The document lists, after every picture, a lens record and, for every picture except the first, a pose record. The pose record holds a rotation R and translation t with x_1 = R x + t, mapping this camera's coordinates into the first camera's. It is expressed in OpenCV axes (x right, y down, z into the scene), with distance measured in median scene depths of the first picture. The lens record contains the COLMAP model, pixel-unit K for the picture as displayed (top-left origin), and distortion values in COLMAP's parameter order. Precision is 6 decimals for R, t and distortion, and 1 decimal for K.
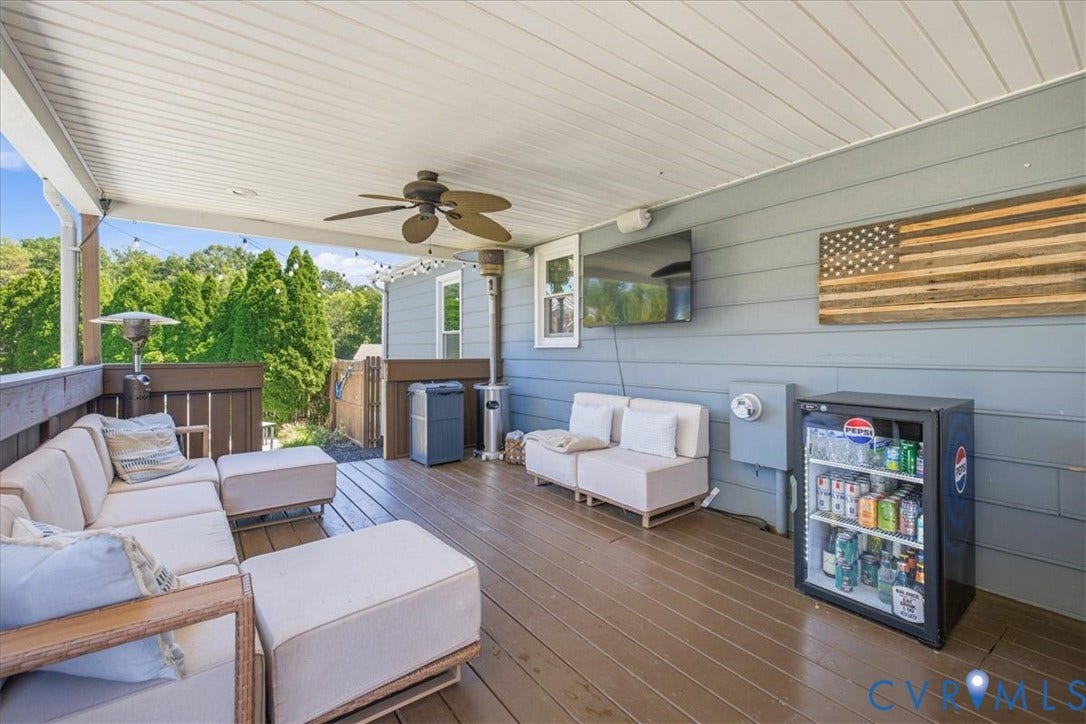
lens RADIAL K [[462.6, 0, 543.0], [0, 462.6, 346.2], [0, 0, 1]] dist [0.001015, 0.000240]
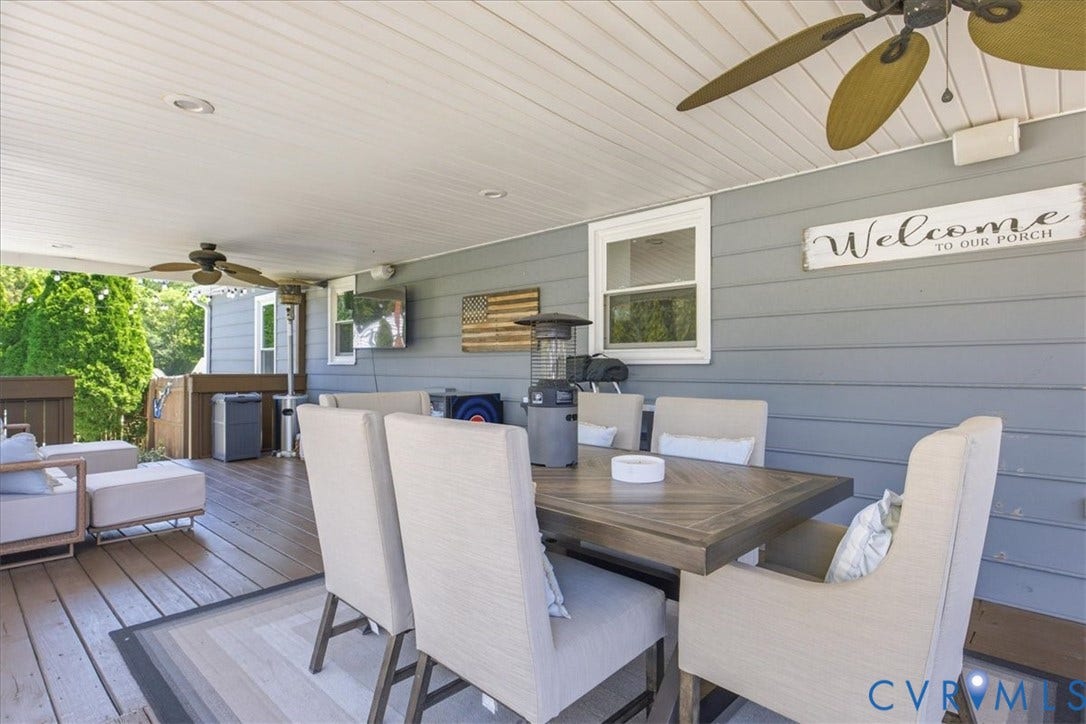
lens RADIAL K [[557.9, 0, 543.0], [0, 557.9, 362.0], [0, 0, 1]] dist [0.000645, 0.001082]
pose [[0.985098, 0.004591, 0.171931, 0.271810], [-0.004831, 0.999988, 0.000973, -0.007448], [-0.171925, -0.001789, 0.985108, -0.504505]]
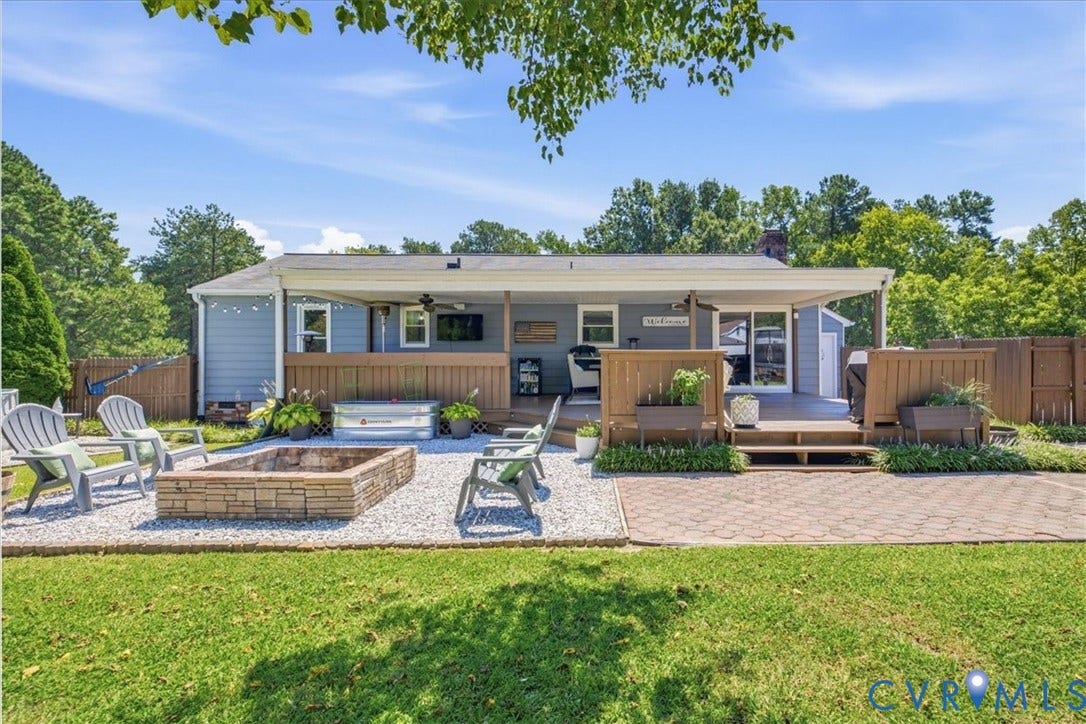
lens RADIAL K [[493.3, 0, 543.0], [0, 493.3, 362.0], [0, 0, 1]] dist [0.000132, 0.000049]
pose [[0.643987, -0.009180, 0.764981, -1.378306], [-0.009015, 0.999768, 0.019587, 0.019291], [-0.764983, -0.019511, 0.643755, -1.084637]]
